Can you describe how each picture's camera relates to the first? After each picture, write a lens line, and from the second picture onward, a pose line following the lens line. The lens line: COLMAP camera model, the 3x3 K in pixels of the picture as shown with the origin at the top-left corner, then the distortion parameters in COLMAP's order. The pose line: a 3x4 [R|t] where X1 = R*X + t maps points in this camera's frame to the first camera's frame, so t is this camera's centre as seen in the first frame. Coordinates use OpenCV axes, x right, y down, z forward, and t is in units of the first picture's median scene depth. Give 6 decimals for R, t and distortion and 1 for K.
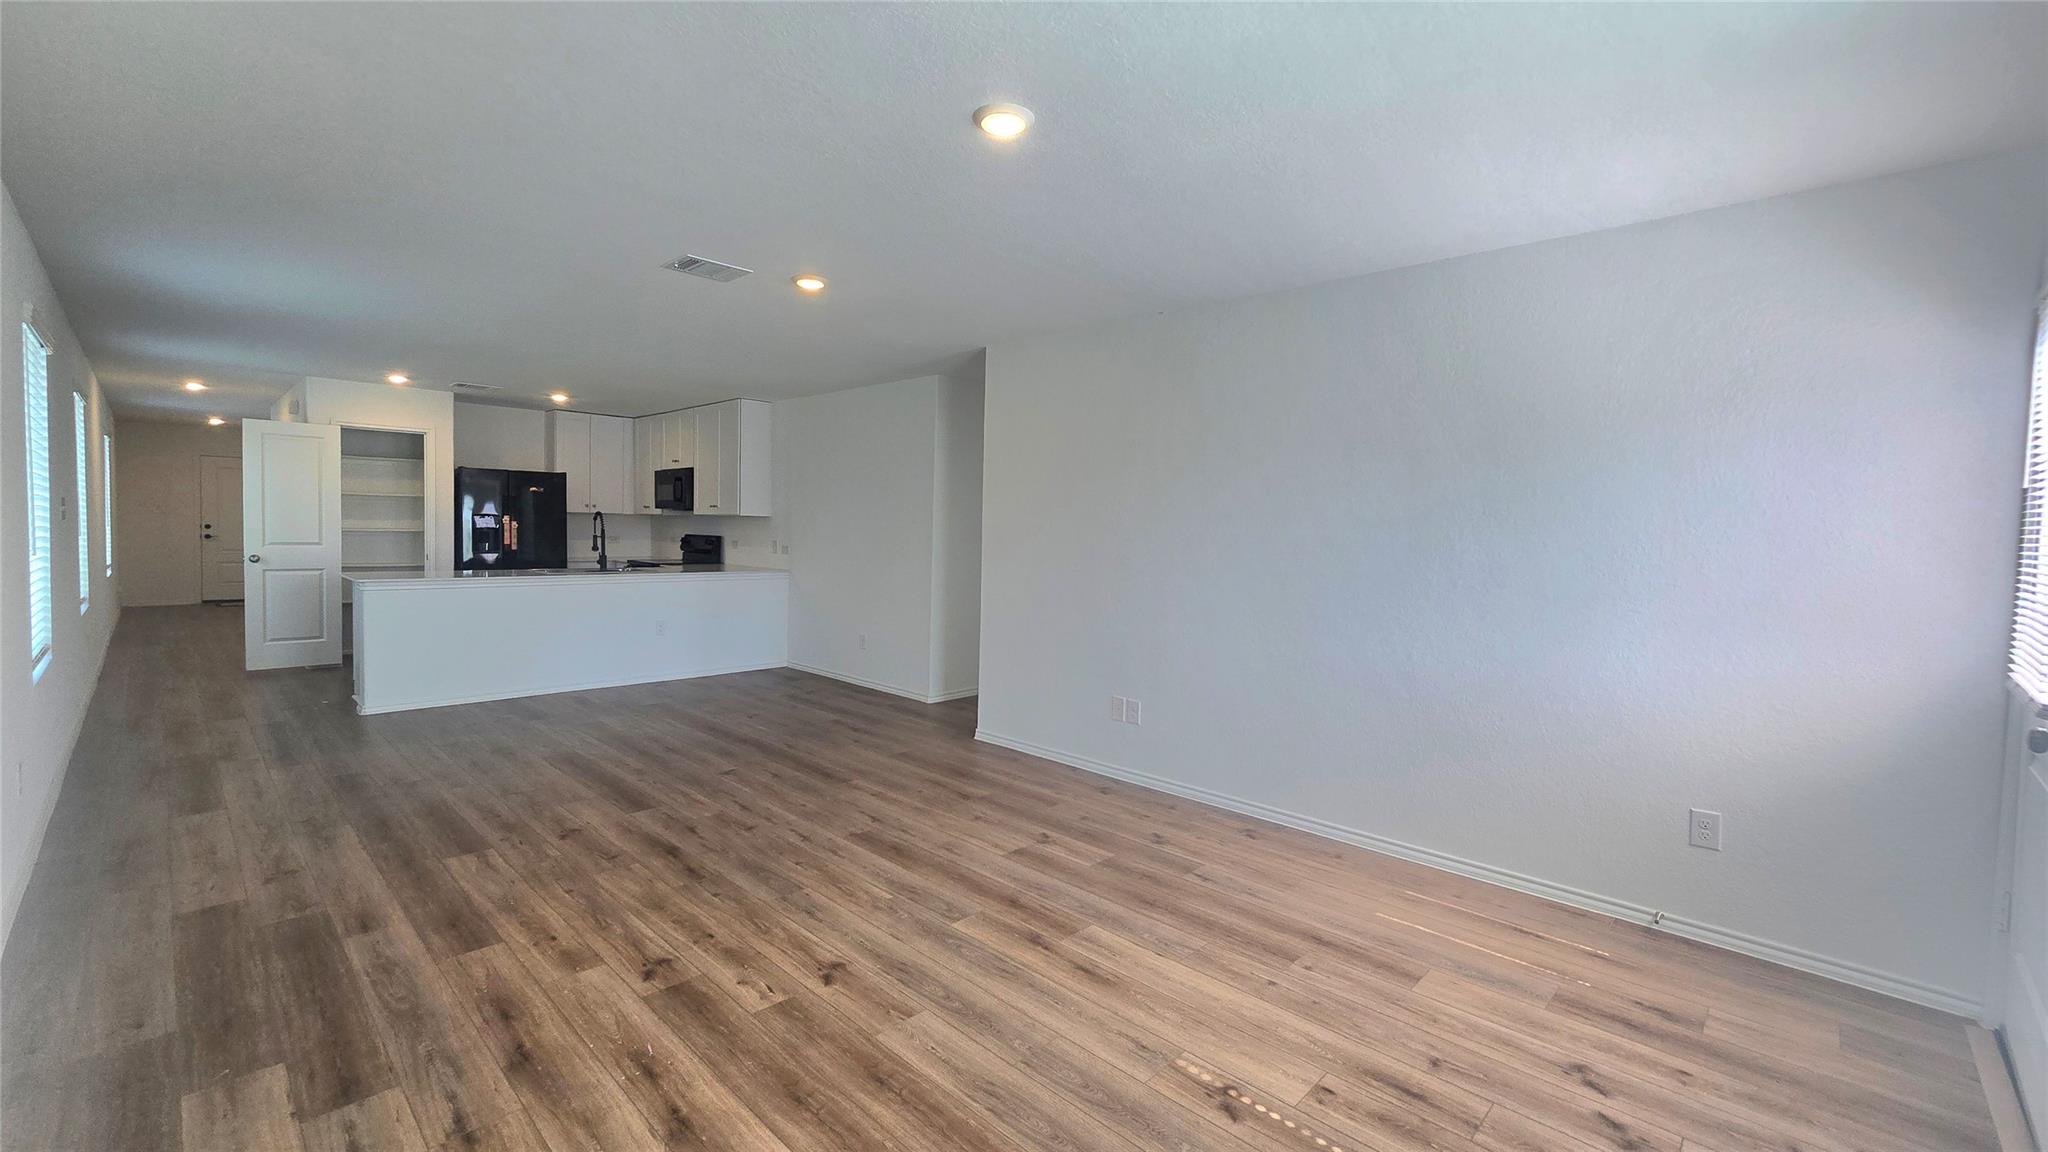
lens RADIAL K [[856.9, 0, 1053.4], [0, 856.9, 563.1], [0, 0, 1]] dist [-0.002670, 0.000540]
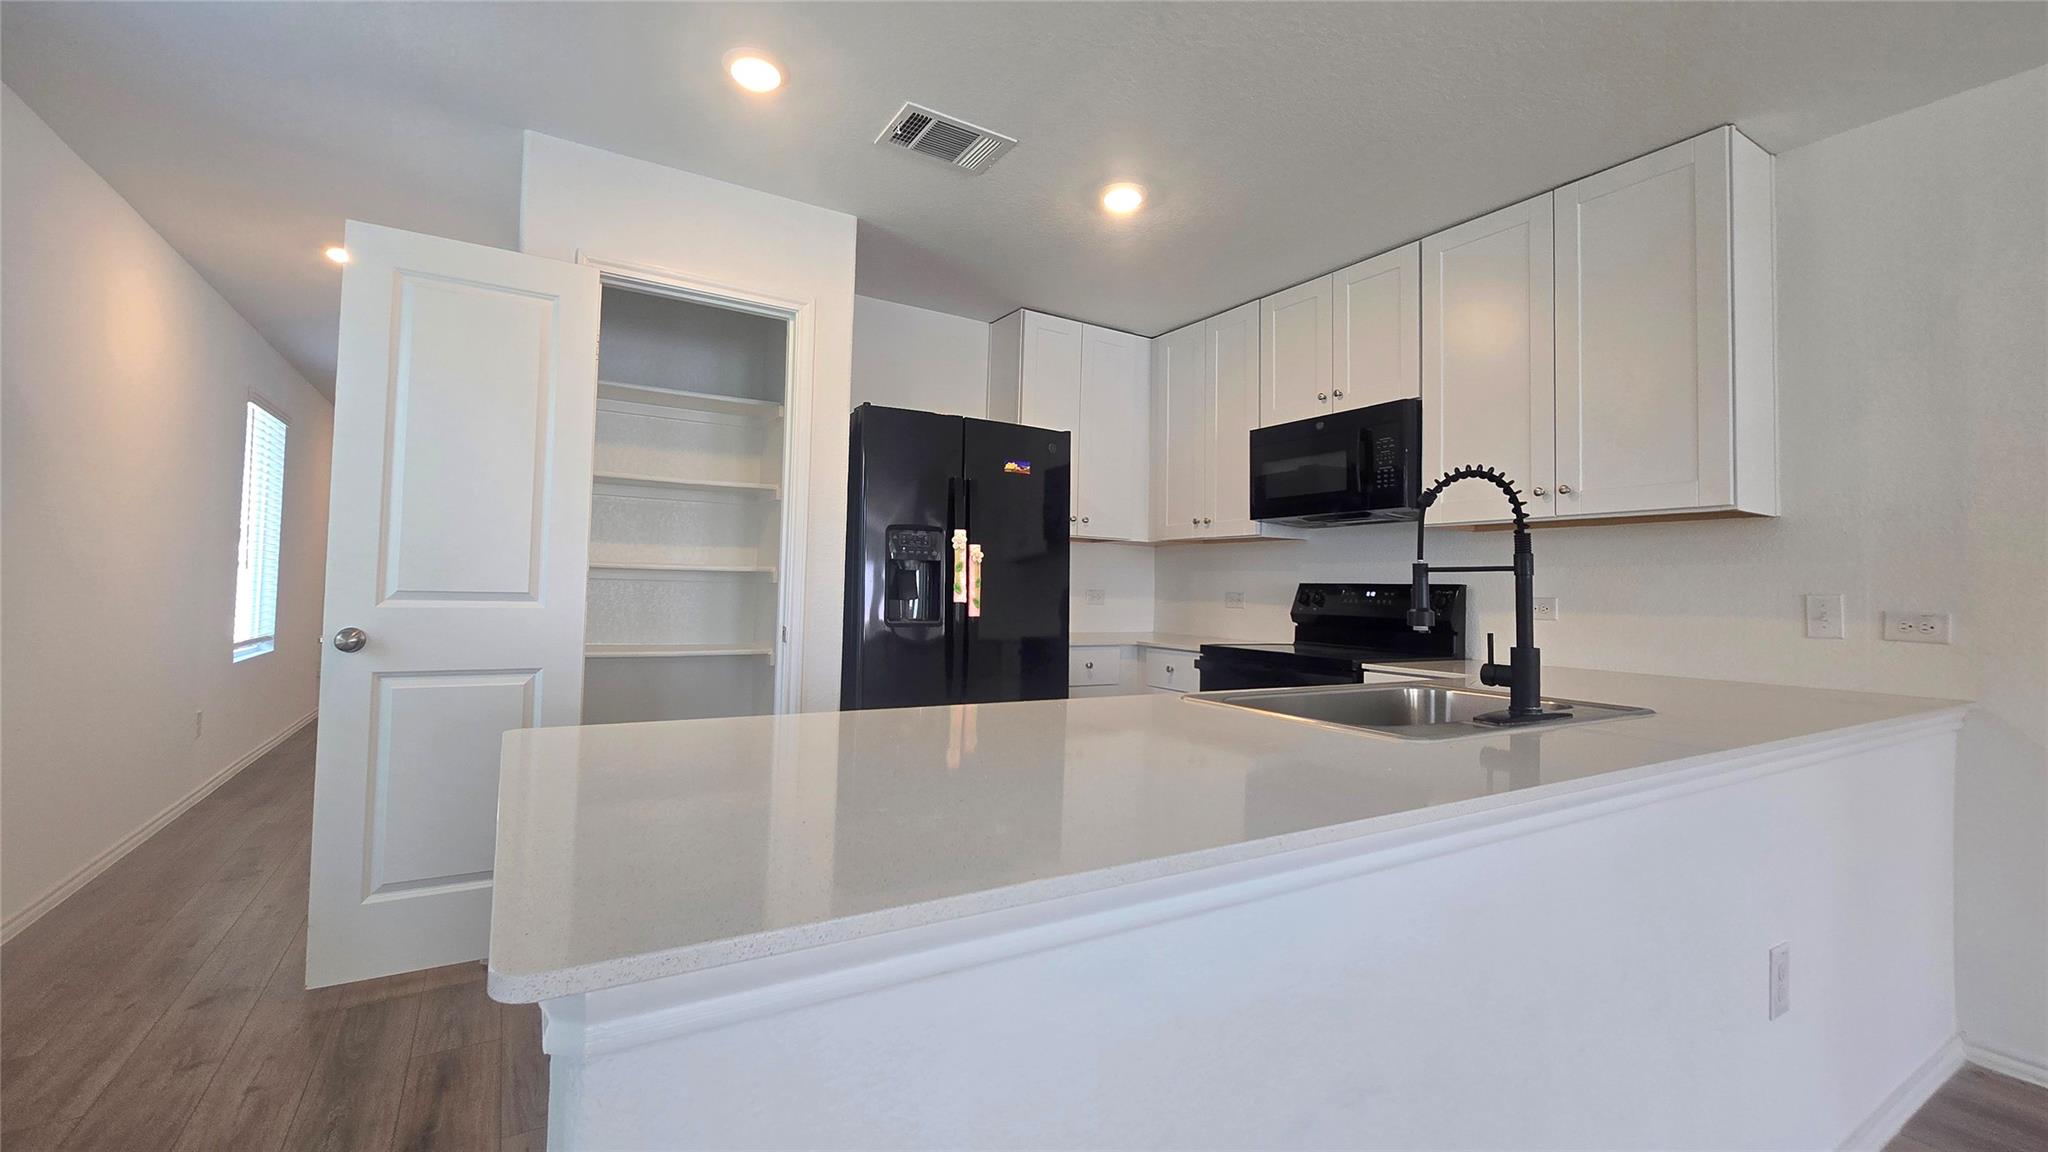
lens RADIAL K [[856.9, 0, 1059.8], [0, 856.9, 565.0], [0, 0, 1]] dist [-0.002670, 0.000540]
pose [[0.967507, -0.011010, -0.252604, -0.505890], [-0.008685, 0.997015, -0.076720, -0.009813], [0.252694, 0.076421, 0.964523, 0.647564]]
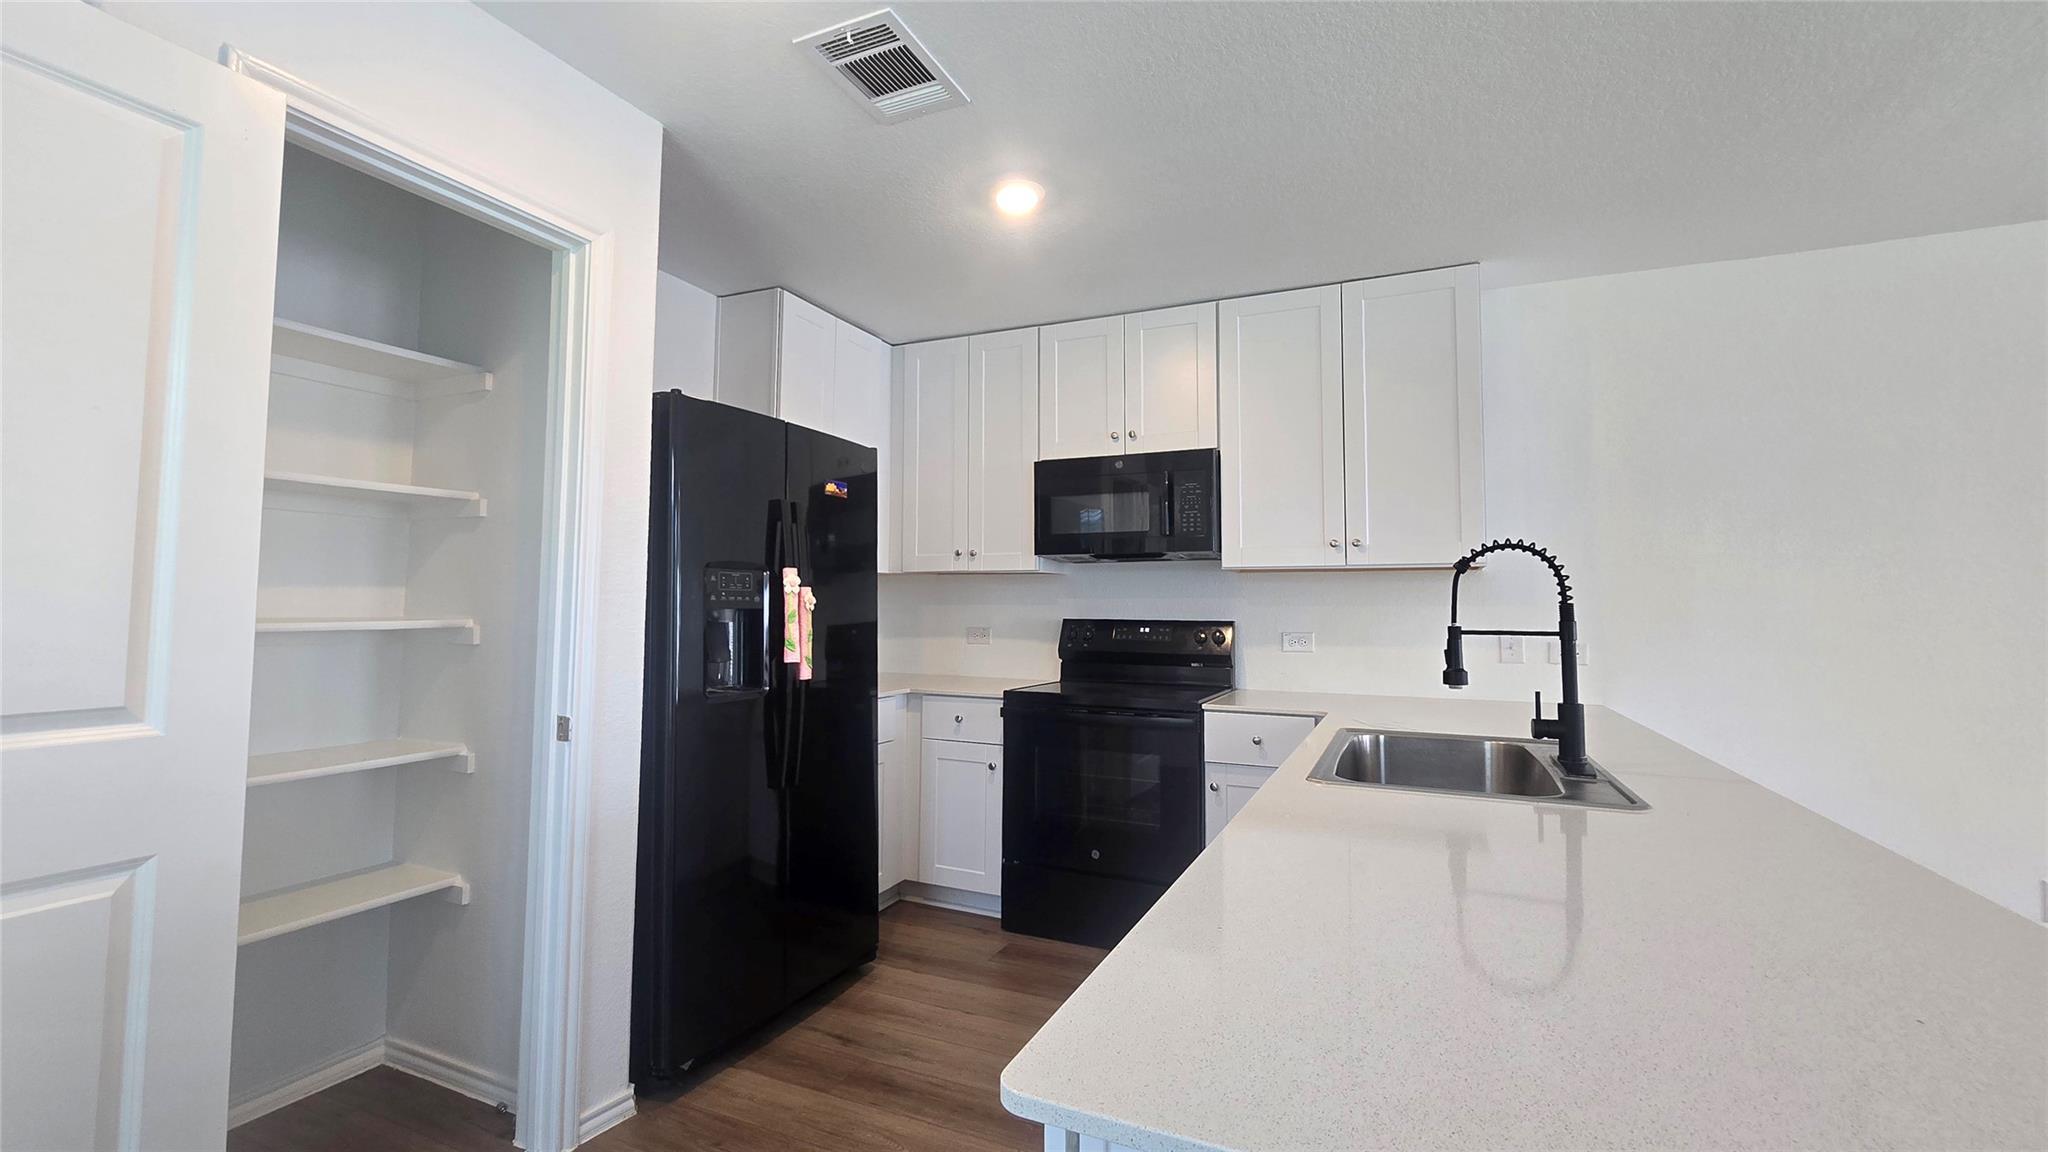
lens RADIAL K [[856.9, 0, 1035.3], [0, 856.9, 566.8], [0, 0, 1]] dist [-0.002670, 0.000540]
pose [[0.943855, -0.001430, 0.330358, -0.670293], [0.028179, 0.996695, -0.076195, -0.030909], [-0.329157, 0.081226, 0.940775, 0.701427]]
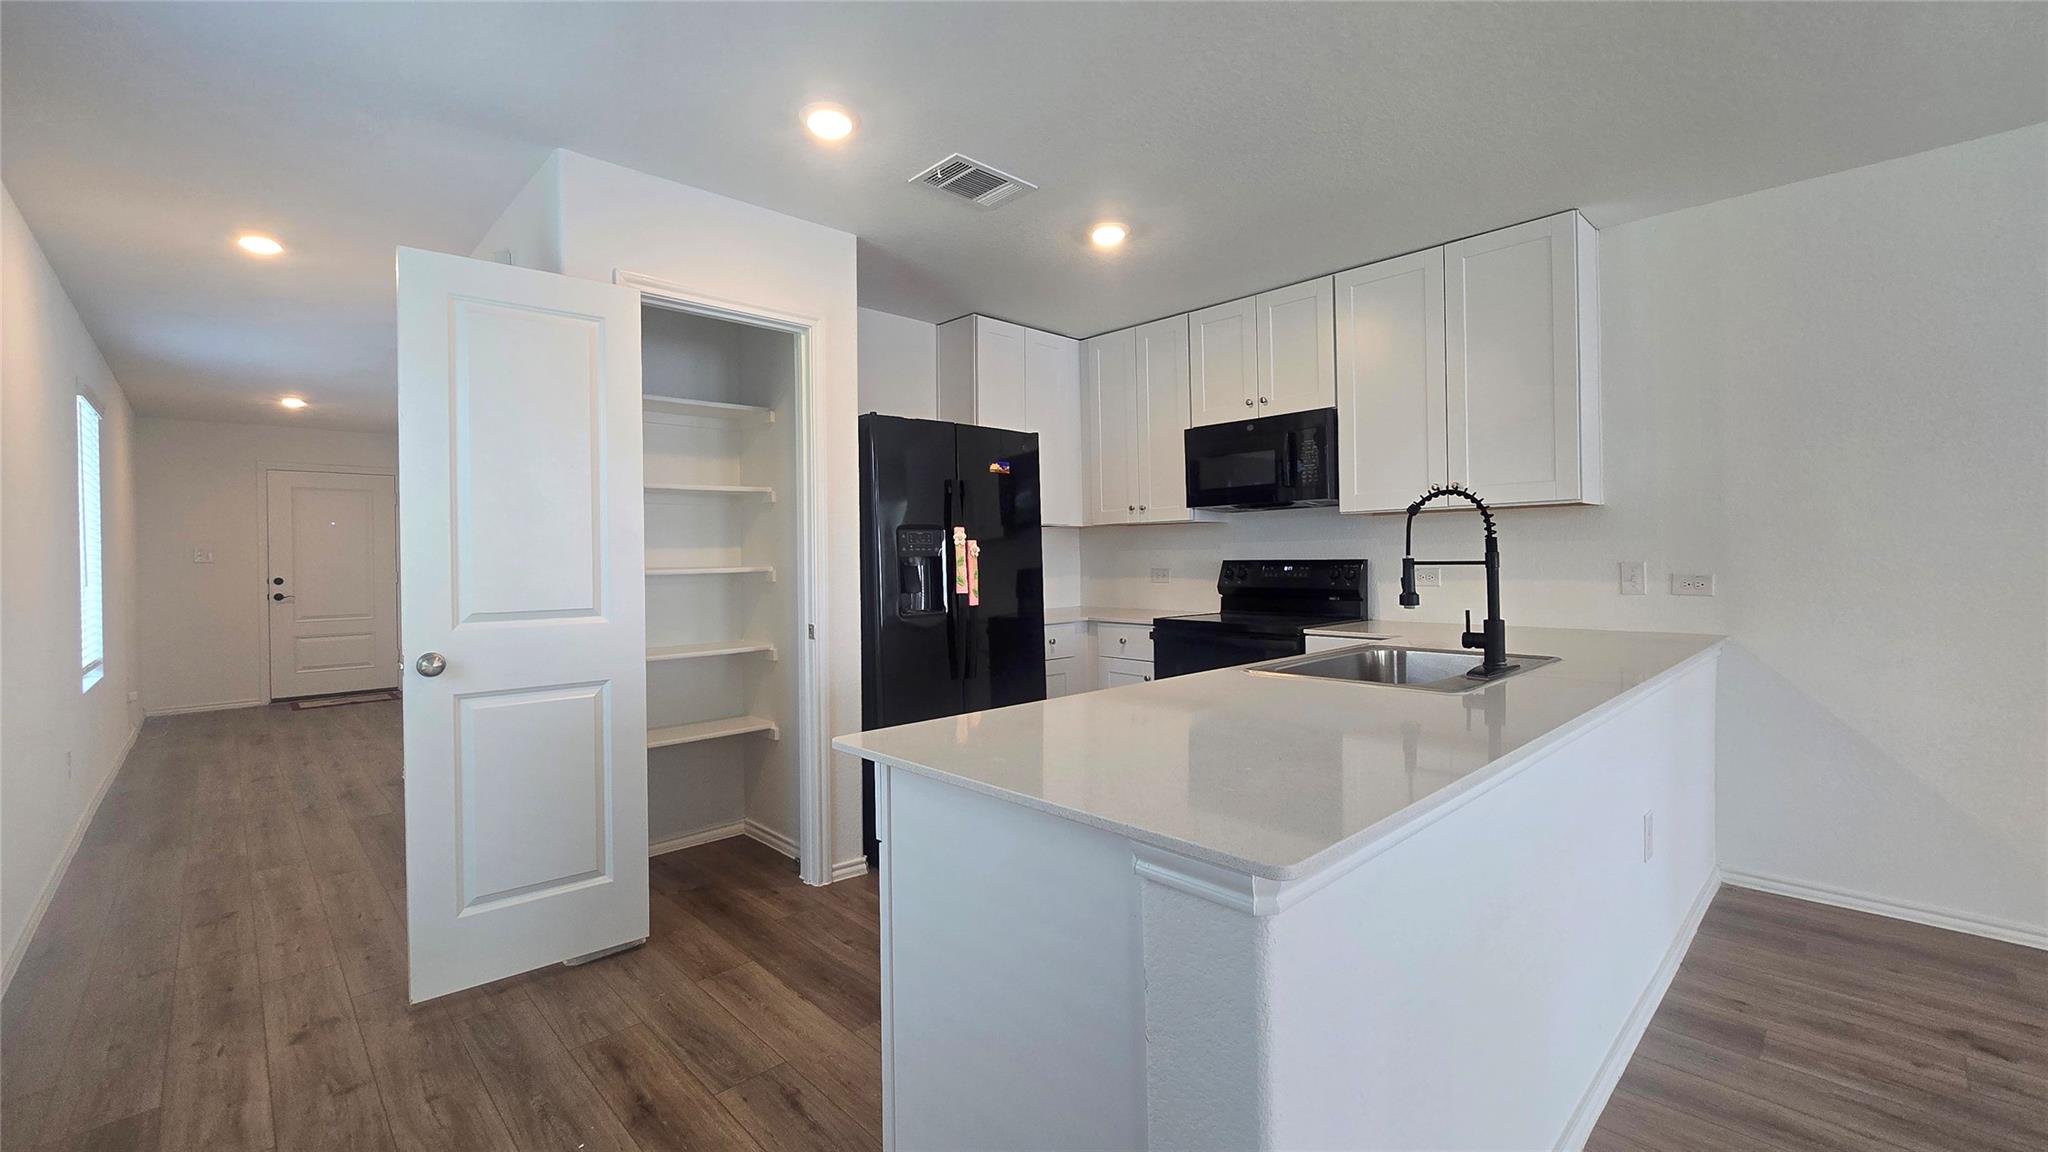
lens RADIAL K [[856.9, 0, 1058.1], [0, 856.9, 564.5], [0, 0, 1]] dist [-0.002670, 0.000540]
pose [[0.998692, -0.038190, -0.033994, -0.586658], [0.037190, 0.998870, -0.029580, -0.022490], [0.035086, 0.028278, 0.998984, 0.583414]]
